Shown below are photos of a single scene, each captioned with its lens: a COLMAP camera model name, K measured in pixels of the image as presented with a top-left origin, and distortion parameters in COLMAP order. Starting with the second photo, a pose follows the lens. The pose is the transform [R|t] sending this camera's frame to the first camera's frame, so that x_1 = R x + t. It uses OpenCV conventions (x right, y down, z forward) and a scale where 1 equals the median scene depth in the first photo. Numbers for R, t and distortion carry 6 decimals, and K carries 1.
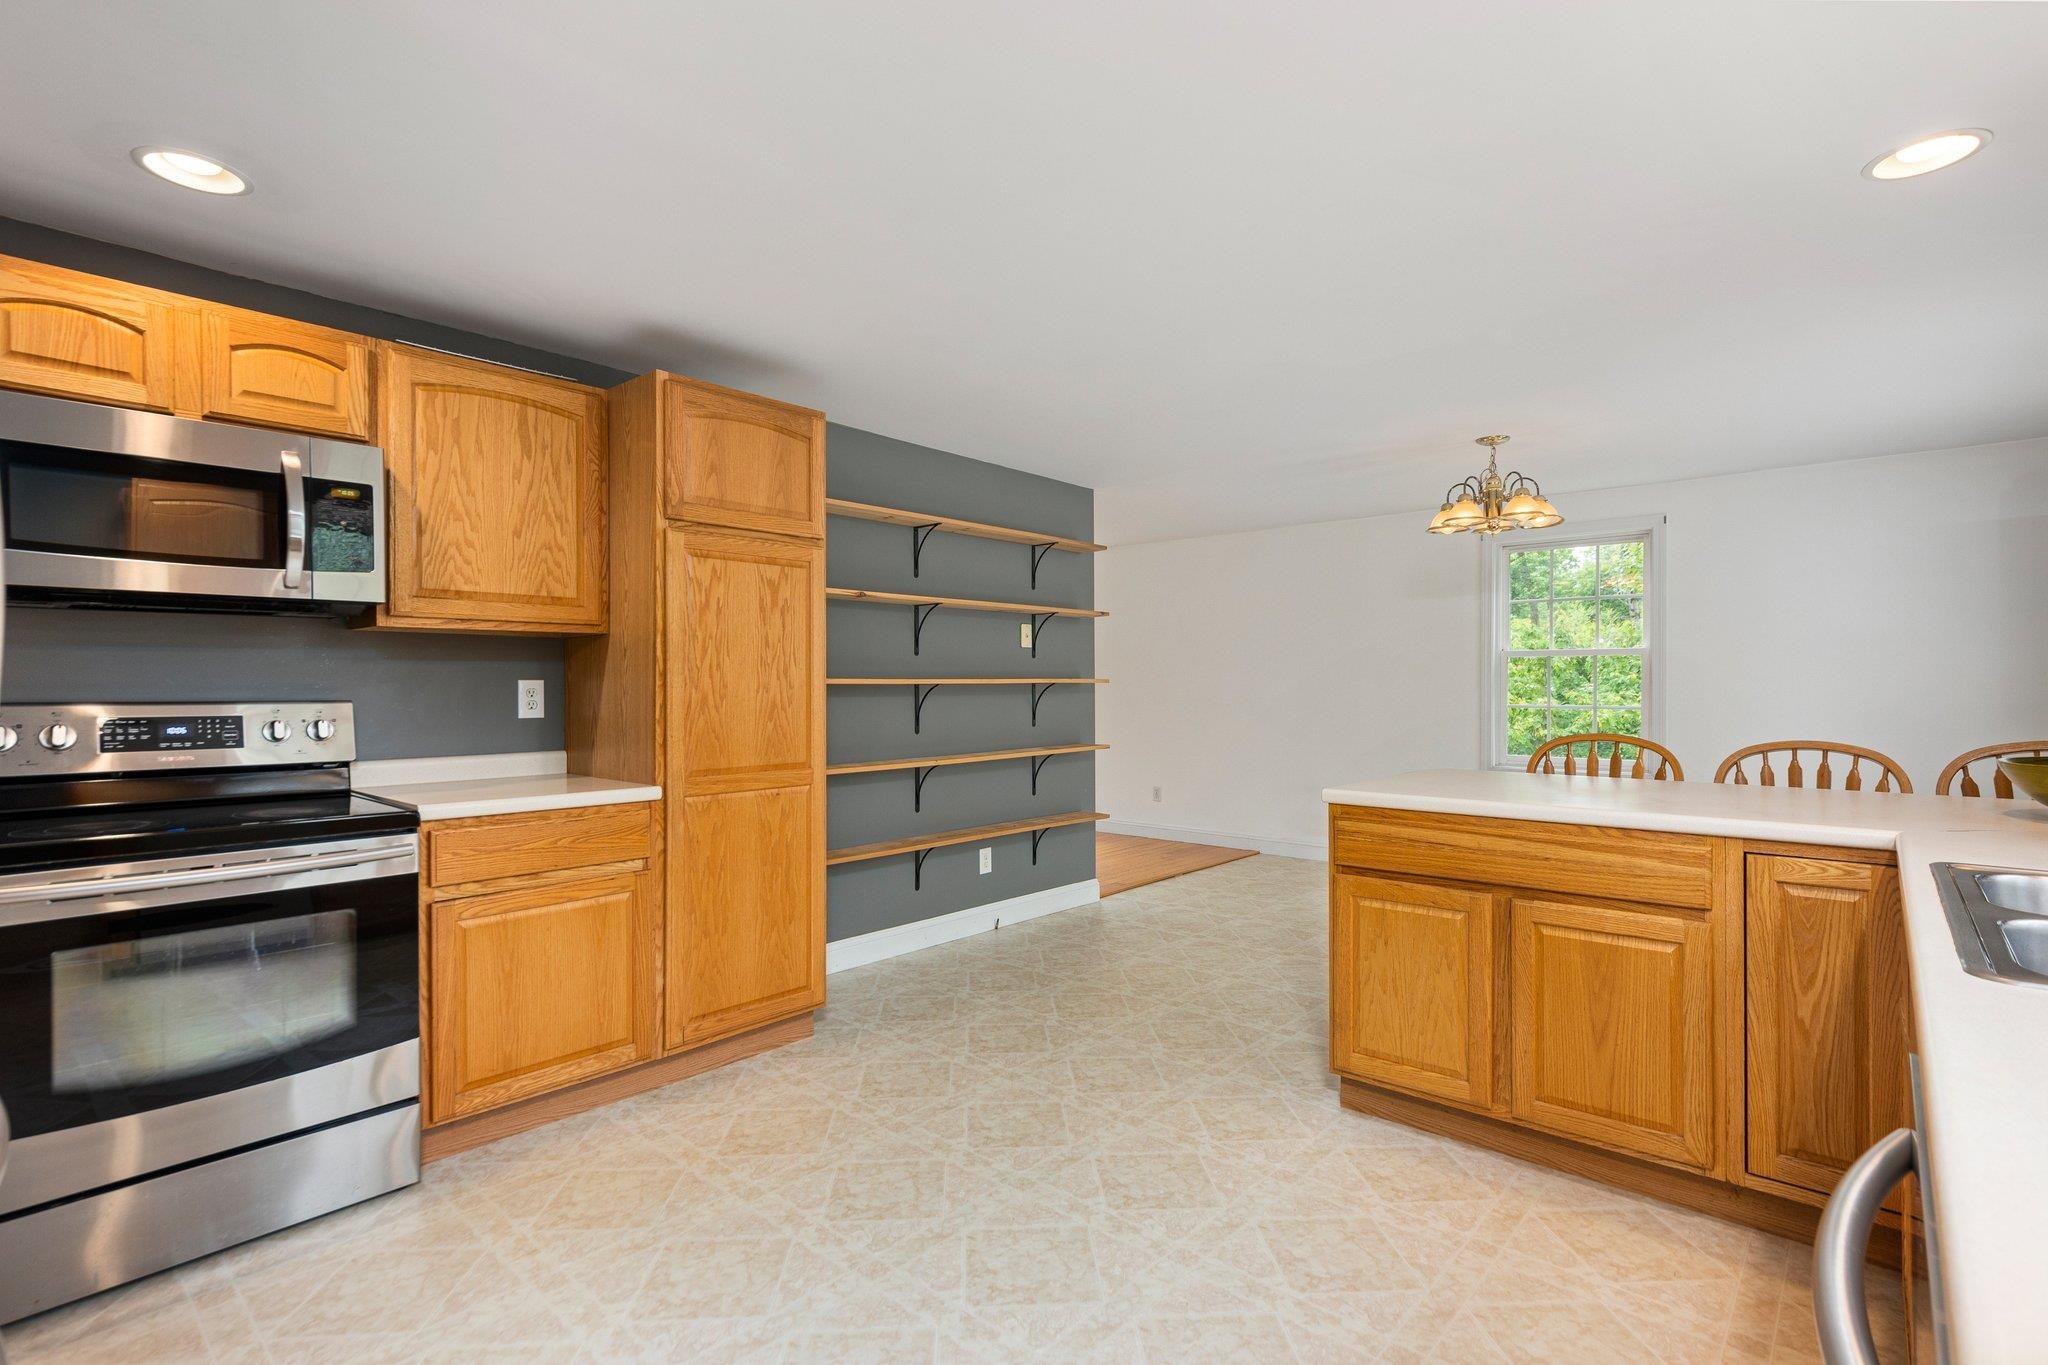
lens RADIAL K [[953.7, 0, 1024.3], [0, 953.7, 696.1], [0, 0, 1]] dist [-0.000516, 0.000026]
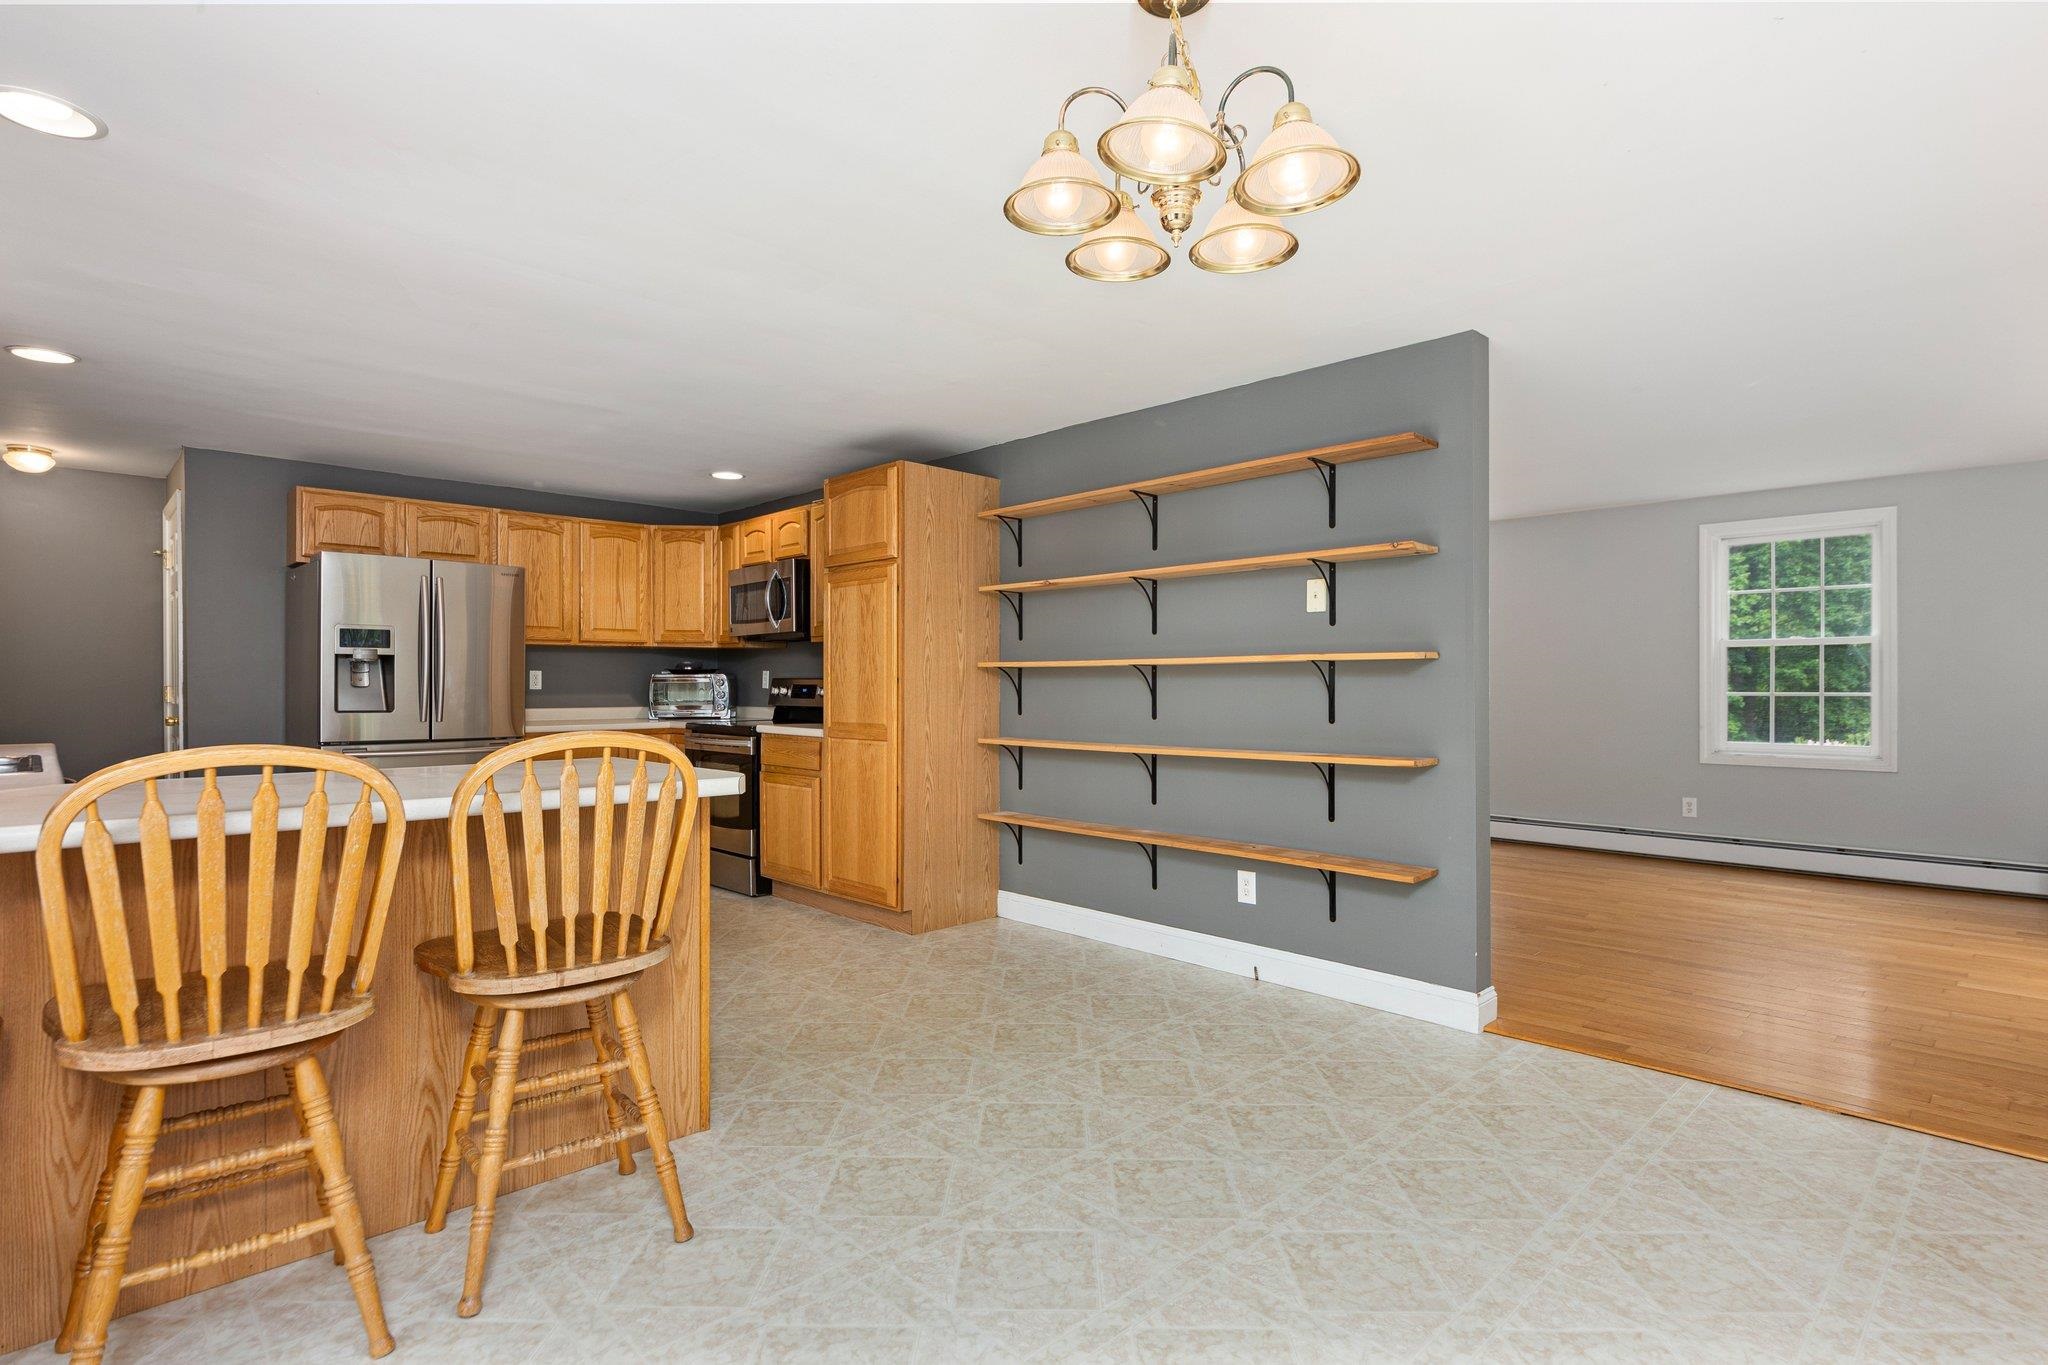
lens RADIAL K [[1039.1, 0, 1021.7], [0, 1039.1, 675.3], [0, 0, 1]] dist [-0.000616, 0.000127]
pose [[-0.070154, -0.005659, -0.997520, 1.005929], [-0.009963, 0.999938, -0.004972, 0.004025], [0.997486, 0.009590, -0.070206, 1.055799]]
